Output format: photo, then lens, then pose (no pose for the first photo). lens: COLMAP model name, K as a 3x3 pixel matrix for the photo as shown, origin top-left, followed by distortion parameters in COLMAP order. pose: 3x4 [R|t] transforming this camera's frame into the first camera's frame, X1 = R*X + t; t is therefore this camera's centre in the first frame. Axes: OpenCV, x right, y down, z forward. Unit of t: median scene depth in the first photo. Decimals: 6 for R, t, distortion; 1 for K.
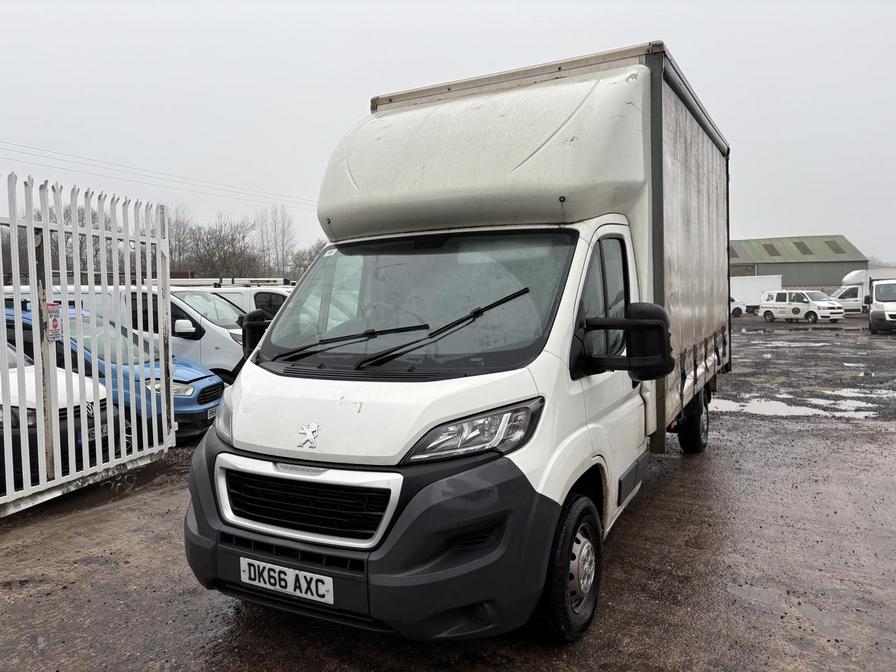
lens RADIAL K [[687.4, 0, 444.0], [0, 687.4, 337.9], [0, 0, 1]] dist [0.045818, -0.040917]
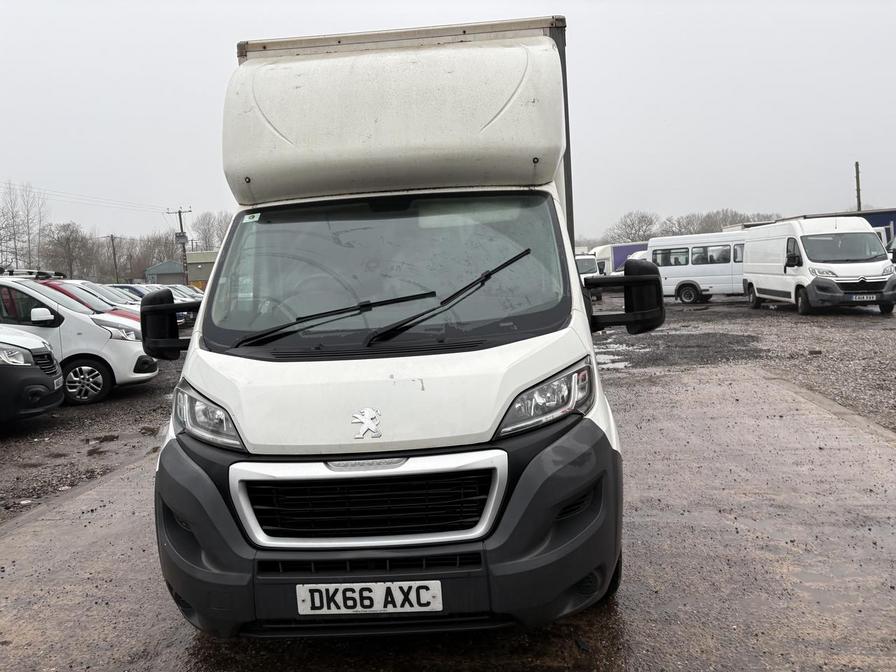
lens RADIAL K [[687.4, 0, 448.9], [0, 687.4, 327.7], [0, 0, 1]] dist [0.045818, -0.040917]
pose [[0.900185, -0.068200, 0.430135, -0.426118], [0.066209, 0.997613, 0.019614, 0.012737], [-0.430446, 0.010823, 0.902551, 0.177968]]
